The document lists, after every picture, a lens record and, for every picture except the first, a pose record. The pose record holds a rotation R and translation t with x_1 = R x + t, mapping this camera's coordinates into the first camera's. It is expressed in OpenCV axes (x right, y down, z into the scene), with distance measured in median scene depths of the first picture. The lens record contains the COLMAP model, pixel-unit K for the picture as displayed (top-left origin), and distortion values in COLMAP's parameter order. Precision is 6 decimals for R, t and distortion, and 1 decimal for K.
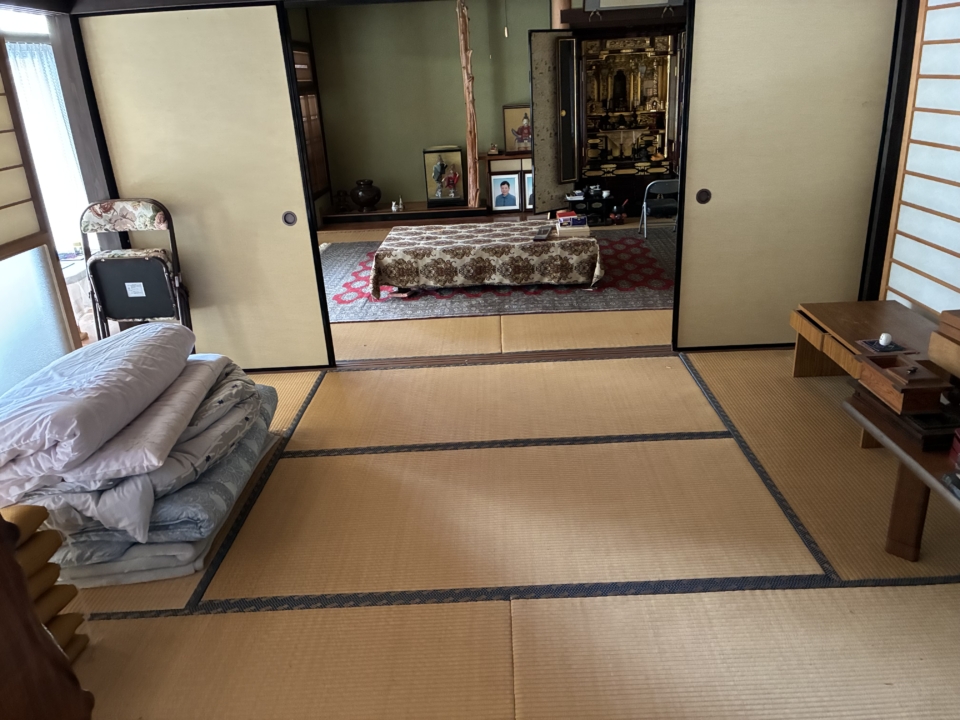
lens RADIAL K [[735.4, 0, 487.5], [0, 735.4, 358.0], [0, 0, 1]] dist [0.041276, -0.039973]
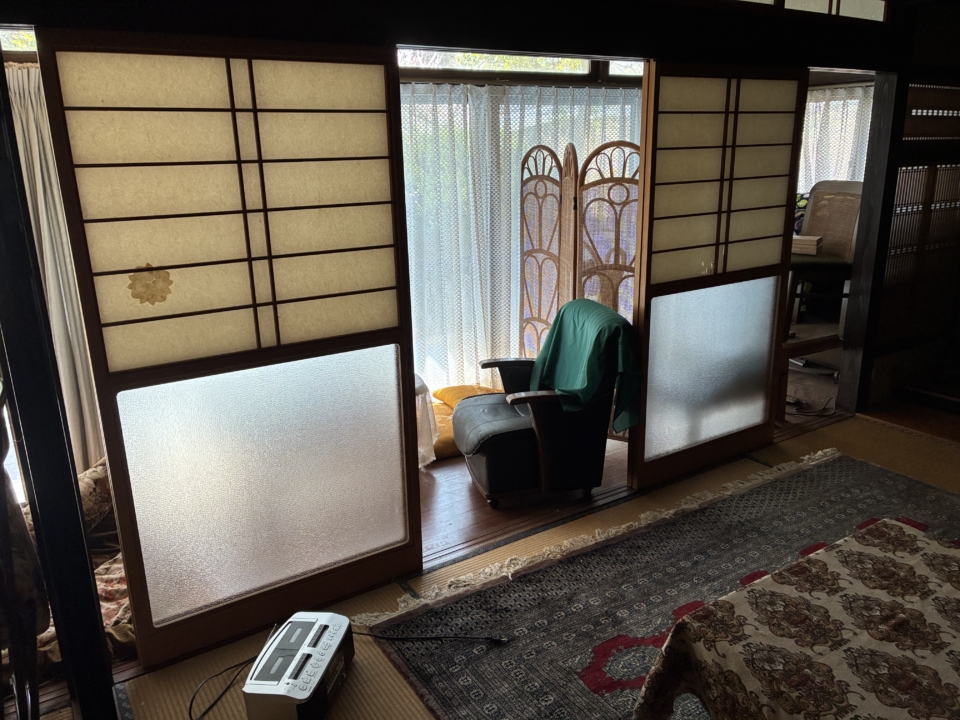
lens RADIAL K [[735.4, 0, 478.0], [0, 735.4, 355.0], [0, 0, 1]] dist [0.041276, -0.039973]
pose [[0.549748, 0.269541, -0.790648, 0.034192], [-0.309860, 0.944783, 0.106637, -0.193622], [0.775734, 0.186367, 0.602913, 0.479086]]
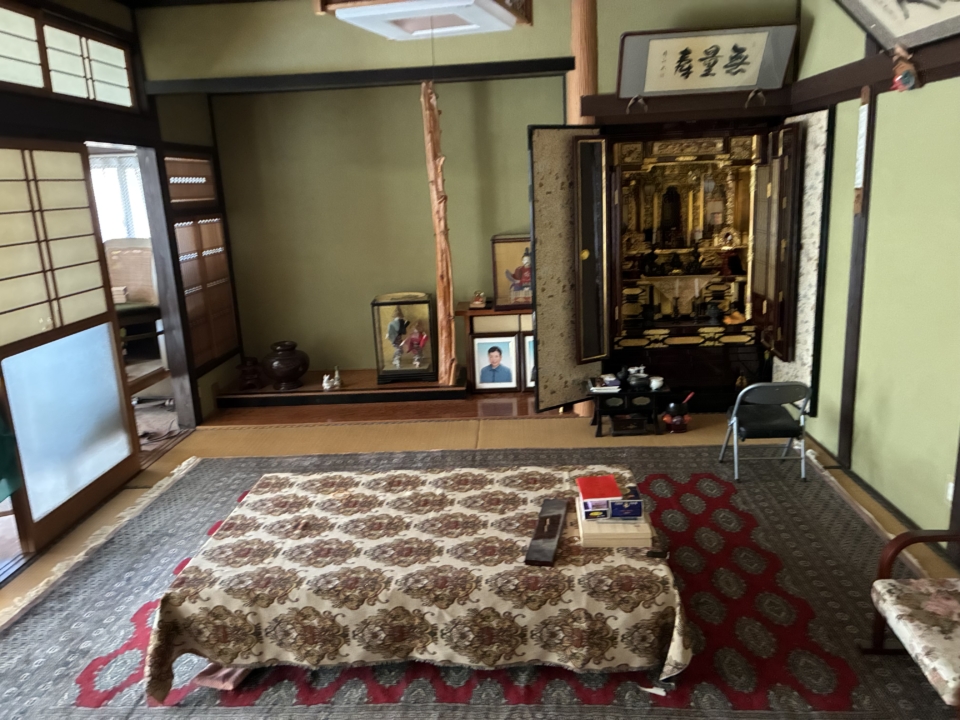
lens RADIAL K [[735.4, 0, 472.3], [0, 735.4, 358.1], [0, 0, 1]] dist [0.041276, -0.039973]
pose [[0.999098, 0.012544, -0.040573, 0.033927], [-0.017811, 0.991068, -0.132165, -0.159677], [0.038553, 0.132768, 0.990397, 0.391607]]
